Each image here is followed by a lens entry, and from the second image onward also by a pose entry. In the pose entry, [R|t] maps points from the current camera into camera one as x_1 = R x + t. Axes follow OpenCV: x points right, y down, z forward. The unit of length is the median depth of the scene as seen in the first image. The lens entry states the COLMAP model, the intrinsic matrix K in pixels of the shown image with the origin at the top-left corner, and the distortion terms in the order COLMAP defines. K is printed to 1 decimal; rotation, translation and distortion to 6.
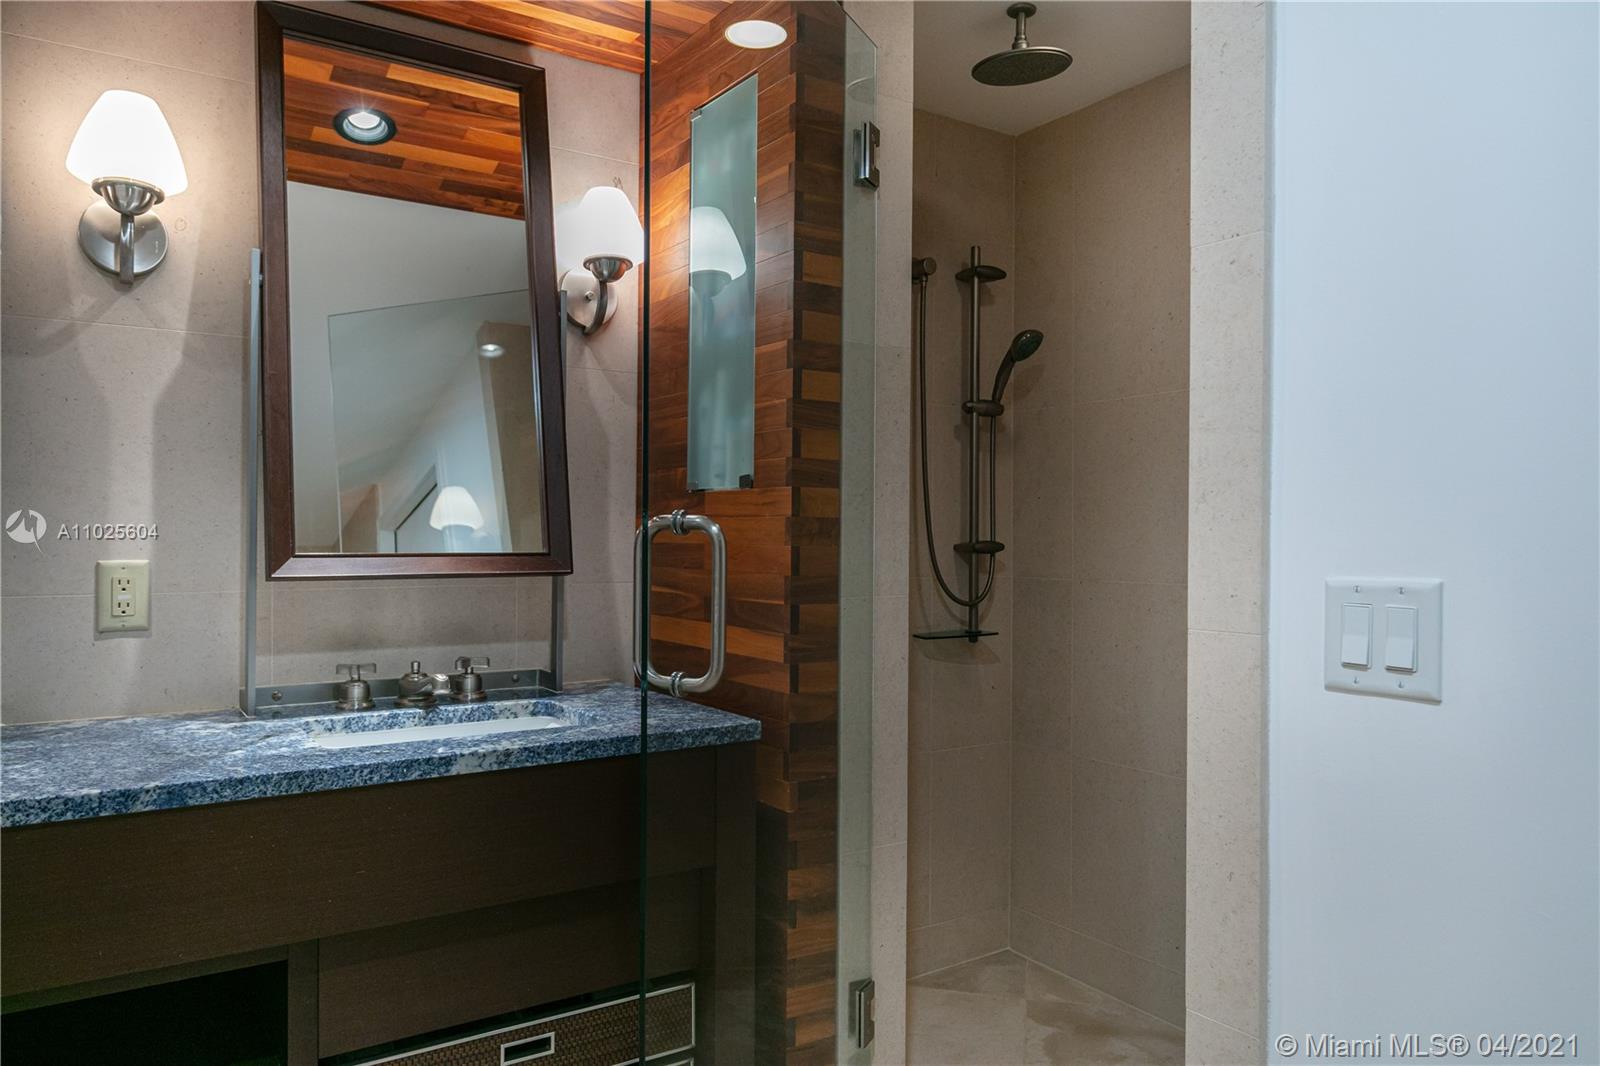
lens RADIAL K [[1087.0, 0, 801.9], [0, 1087.0, 537.1], [0, 0, 1]] dist [-0.007801, -0.001849]
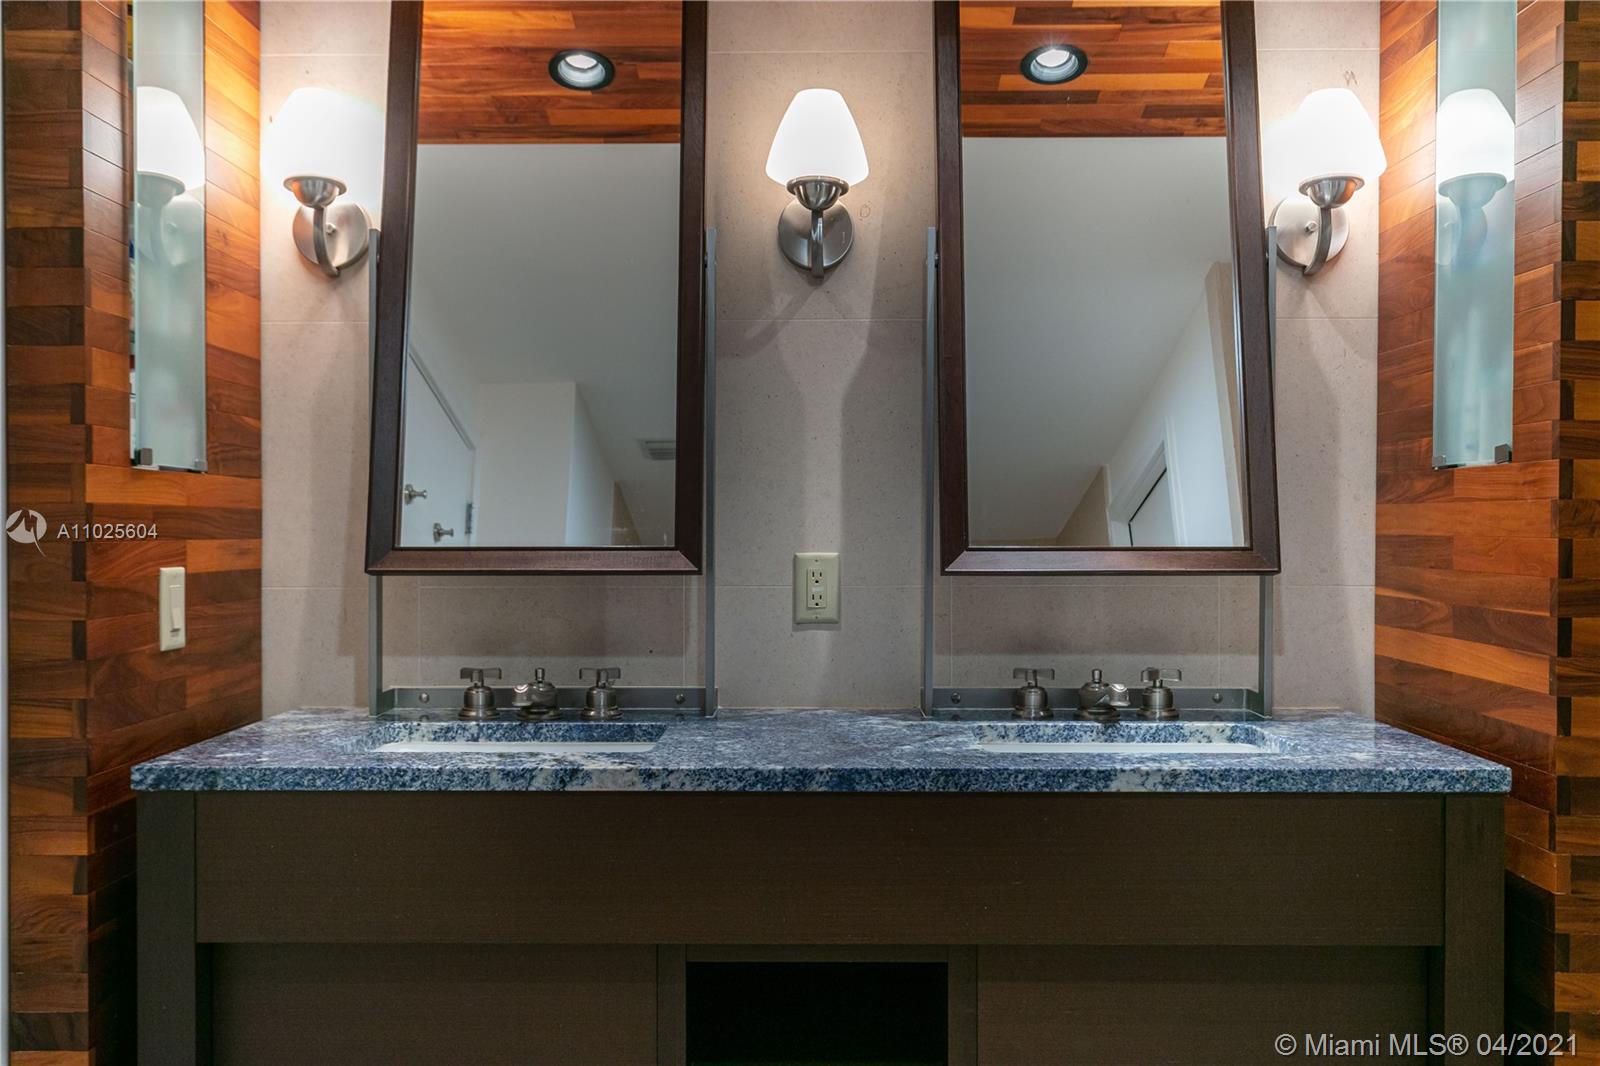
lens RADIAL K [[1473.0, 0, 799.6], [0, 1473.0, 531.5], [0, 0, 1]] dist [-0.002283, 0.000000]
pose [[0.820883, -0.002754, -0.571090, 0.137781], [0.003210, 0.999995, -0.000207, 0.001798], [0.571088, -0.001663, 0.820887, -0.128588]]
